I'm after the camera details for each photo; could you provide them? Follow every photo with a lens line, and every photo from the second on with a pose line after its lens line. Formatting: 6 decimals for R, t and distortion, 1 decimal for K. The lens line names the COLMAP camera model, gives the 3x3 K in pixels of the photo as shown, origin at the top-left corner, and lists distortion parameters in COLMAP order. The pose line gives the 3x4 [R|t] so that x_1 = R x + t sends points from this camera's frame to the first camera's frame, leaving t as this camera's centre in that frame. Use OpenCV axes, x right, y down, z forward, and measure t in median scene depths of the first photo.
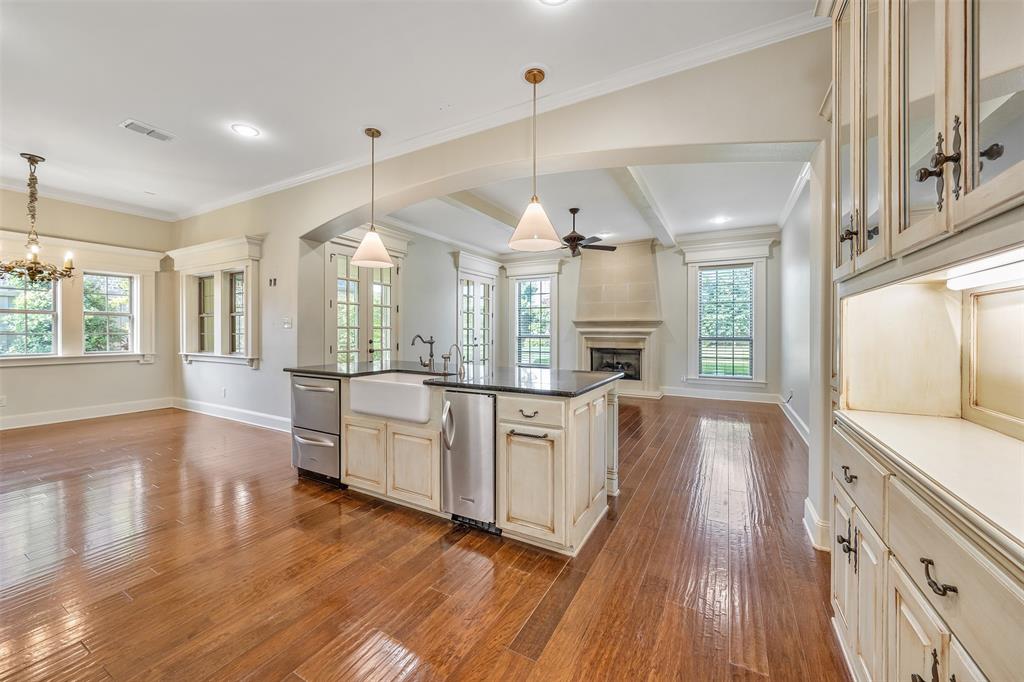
lens RADIAL K [[387.0, 0, 513.6], [0, 387.0, 333.7], [0, 0, 1]] dist [0.000114, 0.000021]
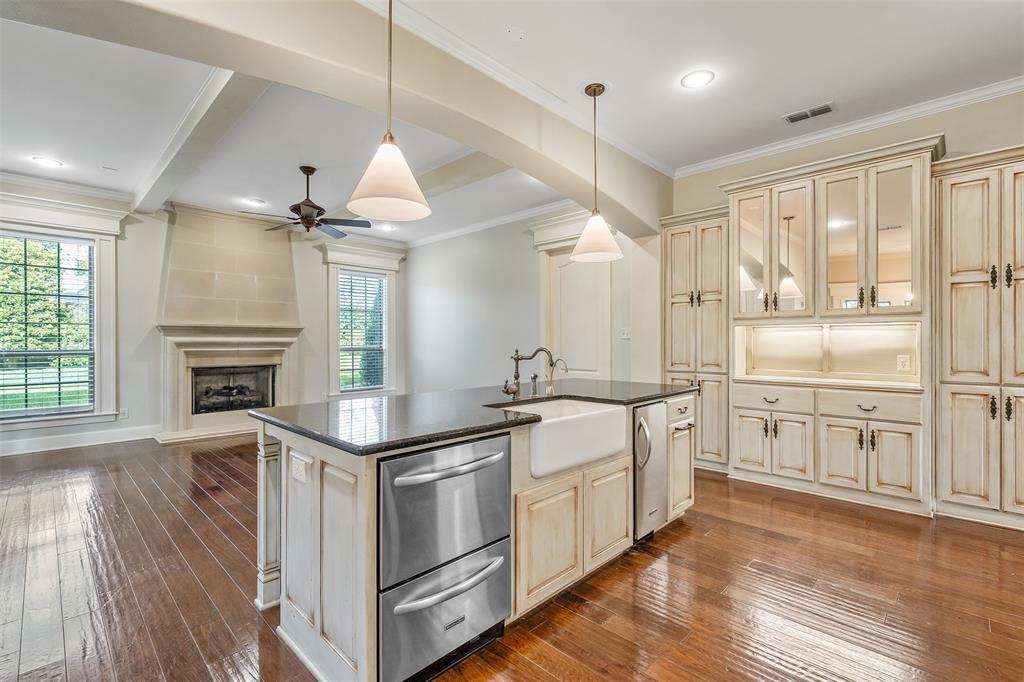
lens RADIAL K [[459.4, 0, 514.5], [0, 459.4, 340.6], [0, 0, 1]] dist [-0.002468, -0.000109]
pose [[0.254235, -0.002897, 0.967138, -0.423265], [0.008883, 0.999960, 0.000661, -0.004422], [-0.967102, 0.008423, 0.254250, 0.326726]]
